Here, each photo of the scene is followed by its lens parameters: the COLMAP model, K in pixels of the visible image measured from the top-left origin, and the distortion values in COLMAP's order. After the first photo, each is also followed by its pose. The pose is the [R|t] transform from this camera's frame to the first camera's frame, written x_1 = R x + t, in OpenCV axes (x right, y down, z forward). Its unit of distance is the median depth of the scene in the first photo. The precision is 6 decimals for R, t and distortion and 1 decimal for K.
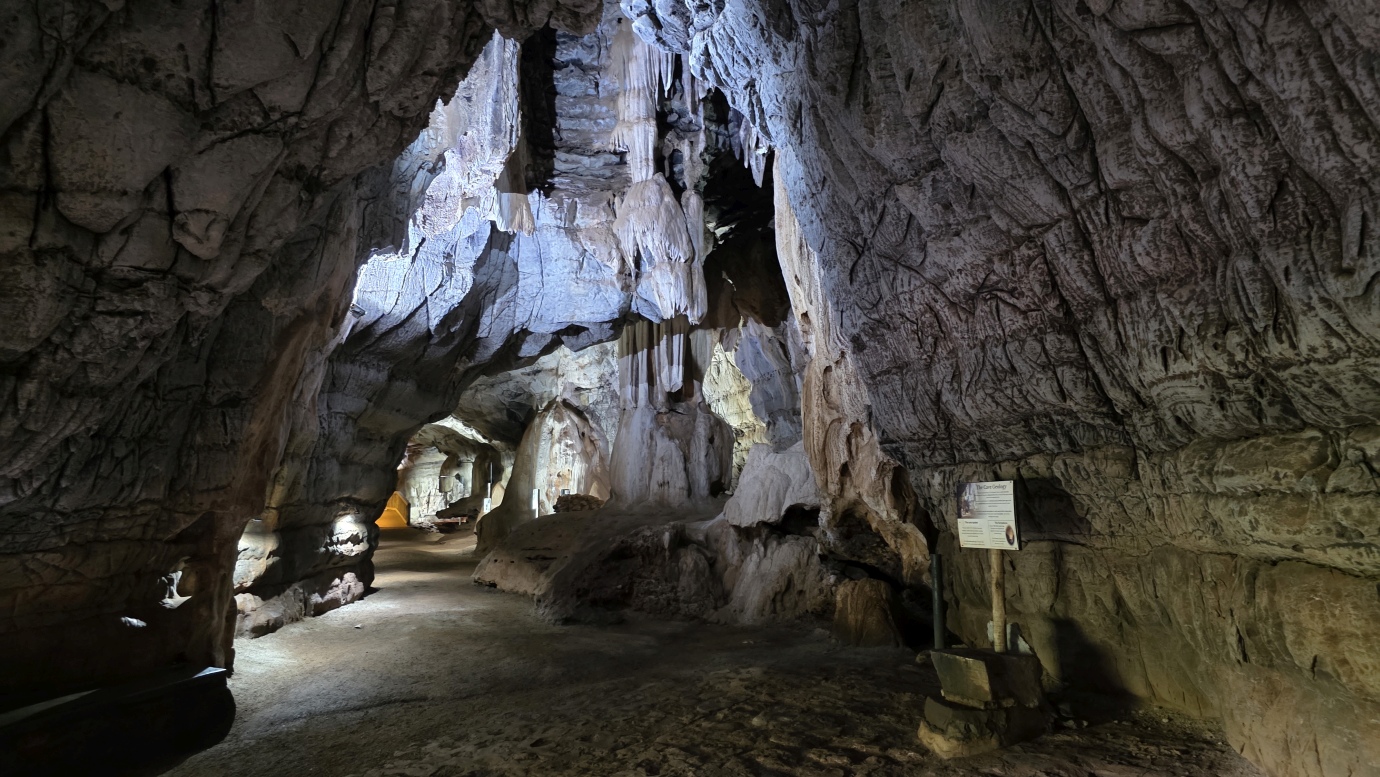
lens RADIAL K [[936.5, 0, 708.2], [0, 936.5, 388.6], [0, 0, 1]] dist [0.100499, -0.129516]
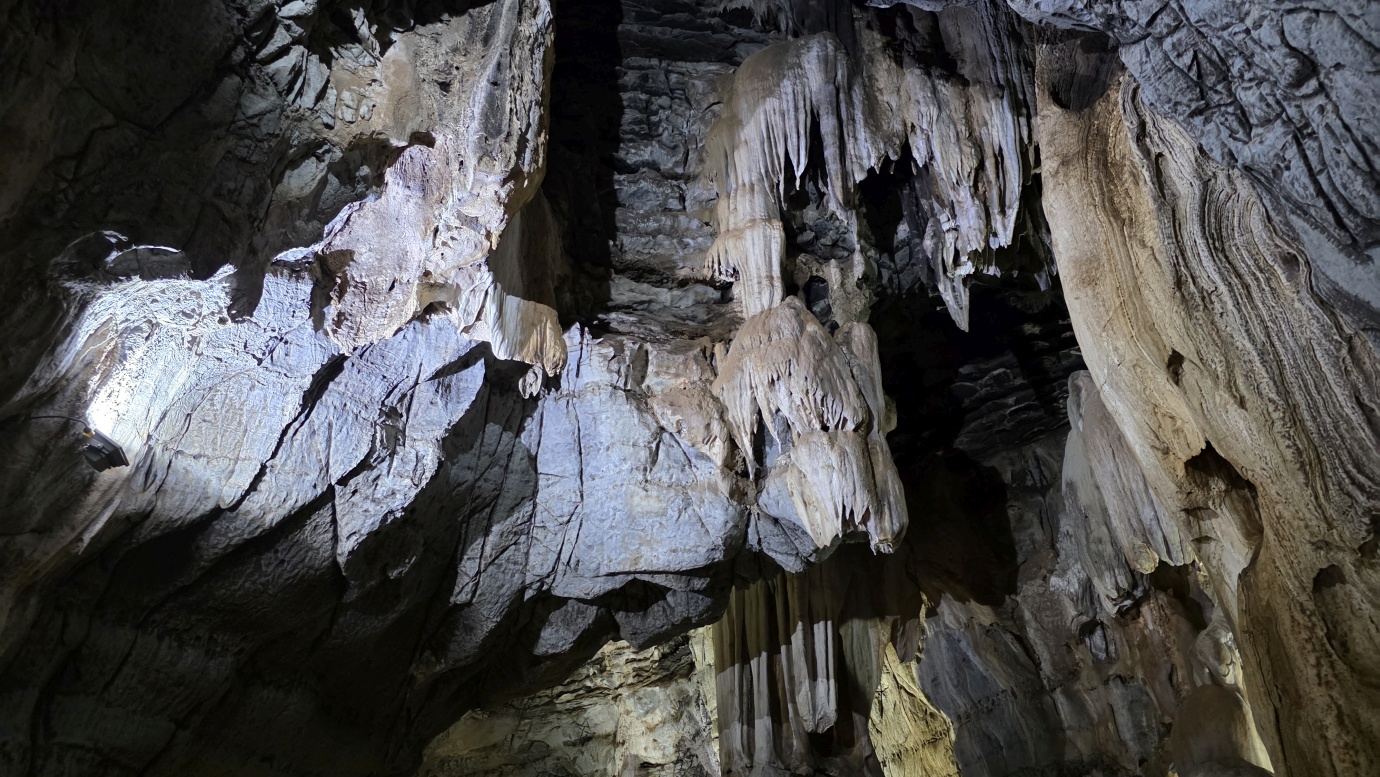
lens RADIAL K [[936.5, 0, 708.2], [0, 936.5, 388.6], [0, 0, 1]] dist [0.100499, -0.129516]
pose [[0.996912, -0.043455, -0.065405, -0.067744], [0.013676, 0.916276, -0.400313, 0.046544], [0.077325, 0.398183, 0.914041, 0.498642]]
